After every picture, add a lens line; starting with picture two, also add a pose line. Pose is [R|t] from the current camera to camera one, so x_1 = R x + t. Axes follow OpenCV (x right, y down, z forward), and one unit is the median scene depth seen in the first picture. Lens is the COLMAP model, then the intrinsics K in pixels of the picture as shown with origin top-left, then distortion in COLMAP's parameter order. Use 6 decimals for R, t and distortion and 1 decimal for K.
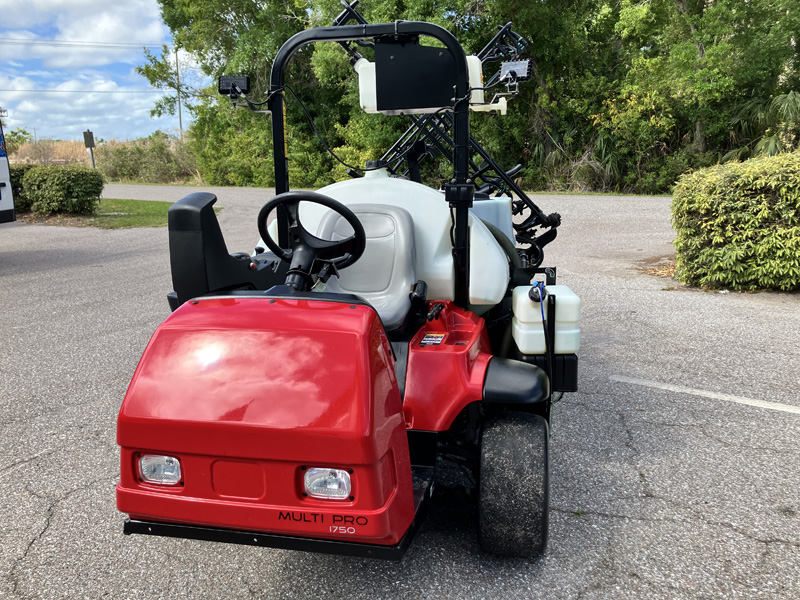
lens RADIAL K [[681.6, 0, 400.0], [0, 681.6, 300.0], [0, 0, 1]] dist [0.032969, -0.012446]
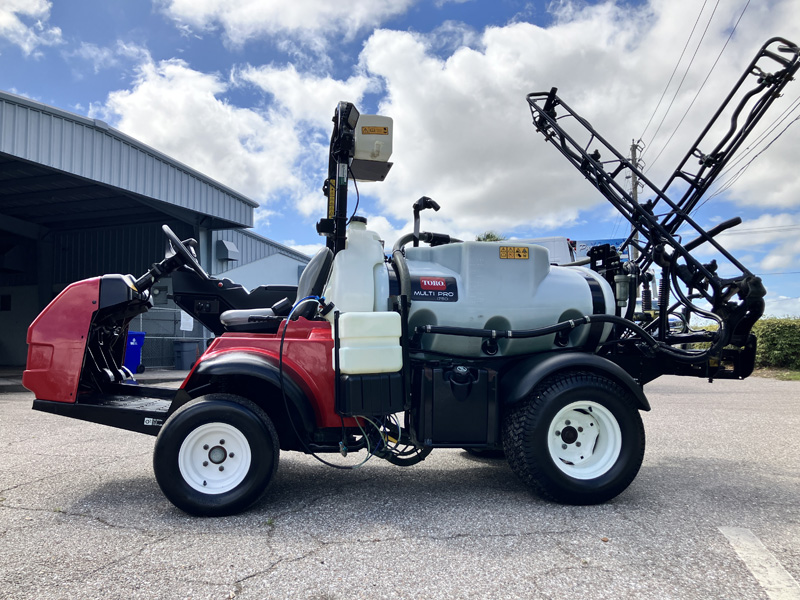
lens RADIAL K [[681.6, 0, 400.0], [0, 681.6, 300.0], [0, 0, 1]] dist [0.032969, -0.012446]
pose [[0.345406, -0.062253, -0.936386, 0.866285], [-0.188197, 0.972933, -0.134104, 0.055016], [0.919389, 0.222545, 0.324341, 0.508060]]
